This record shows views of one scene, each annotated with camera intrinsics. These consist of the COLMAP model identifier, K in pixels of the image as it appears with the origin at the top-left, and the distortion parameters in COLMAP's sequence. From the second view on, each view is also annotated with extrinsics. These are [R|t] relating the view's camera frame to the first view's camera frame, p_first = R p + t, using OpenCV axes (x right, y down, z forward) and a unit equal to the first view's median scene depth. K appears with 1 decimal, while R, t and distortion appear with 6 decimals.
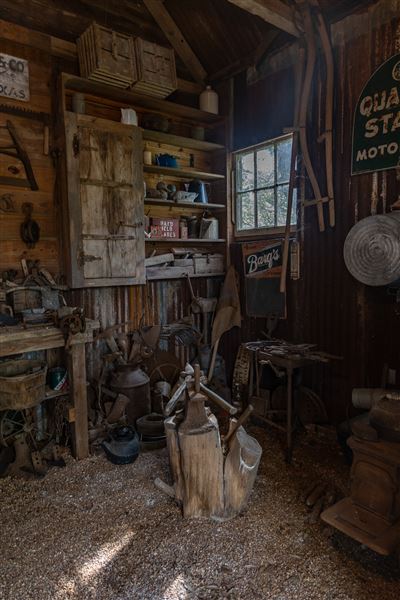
lens RADIAL K [[406.5, 0, 200.1], [0, 406.5, 297.9], [0, 0, 1]] dist [0.014240, 0.003052]
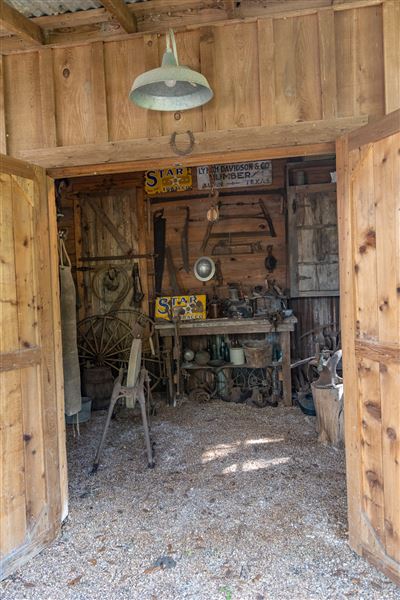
lens RADIAL K [[406.5, 0, 199.4], [0, 406.5, 299.5], [0, 0, 1]] dist [0.014240, 0.003052]
pose [[0.680212, 0.012181, -0.732914, 0.581954], [-0.040386, 0.998966, -0.020879, 0.029881], [0.731902, 0.043802, 0.680001, -0.304152]]
